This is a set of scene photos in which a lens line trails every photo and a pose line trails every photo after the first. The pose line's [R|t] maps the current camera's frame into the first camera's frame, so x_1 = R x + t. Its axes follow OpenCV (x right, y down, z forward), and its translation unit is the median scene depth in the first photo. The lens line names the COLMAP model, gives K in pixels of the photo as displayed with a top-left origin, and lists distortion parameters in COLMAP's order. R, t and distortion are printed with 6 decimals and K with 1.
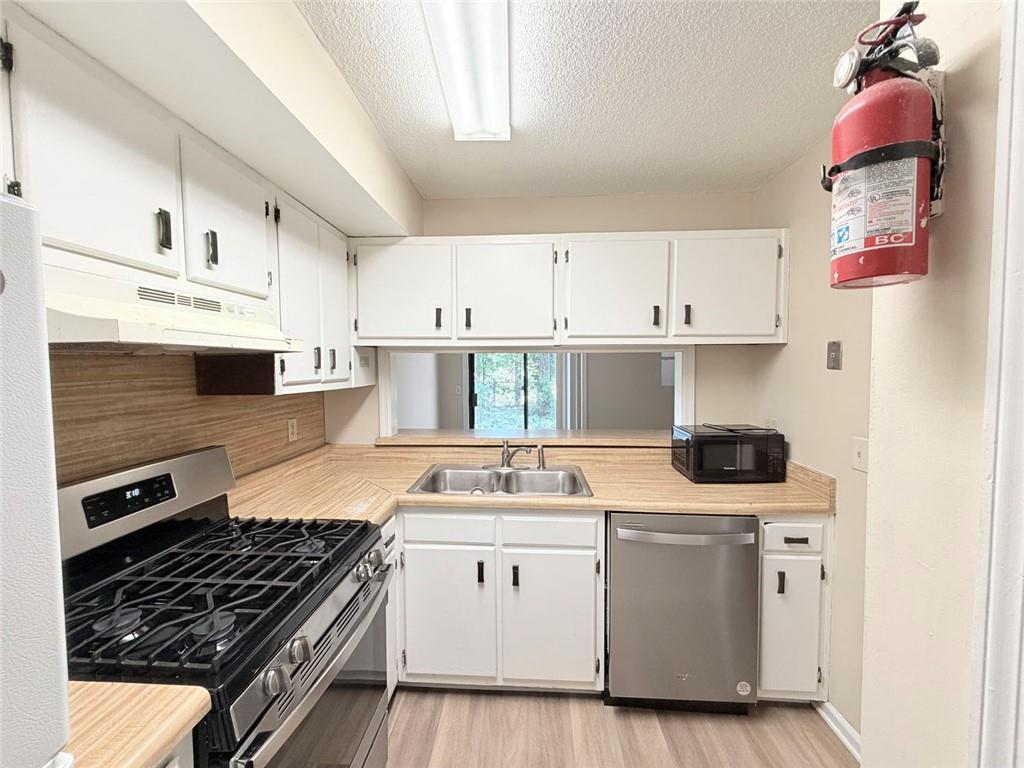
lens RADIAL K [[408.6, 0, 512.0], [0, 408.6, 384.0], [0, 0, 1]] dist [0.000051, -0.000201]
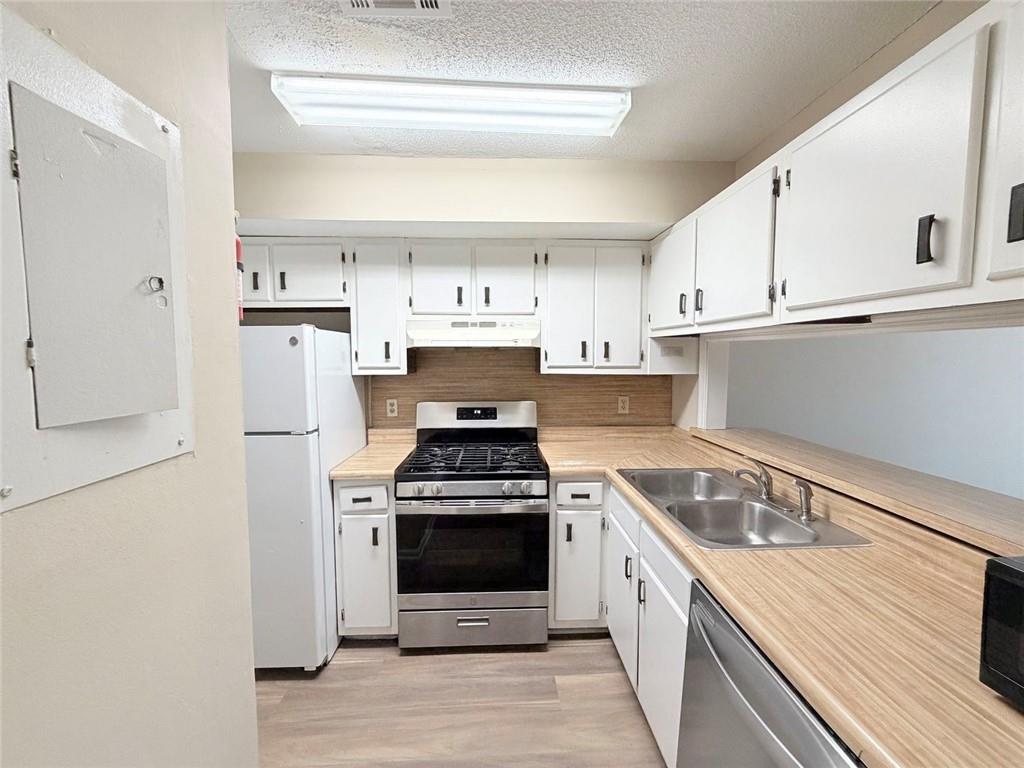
lens RADIAL K [[408.6, 0, 512.0], [0, 408.6, 384.0], [0, 0, 1]] dist [0.000051, -0.000201]
pose [[0.091195, 0.074284, -0.993059, 0.986290], [-0.045558, 0.996481, 0.070357, -0.038760], [0.994790, 0.038825, 0.094259, 0.731518]]
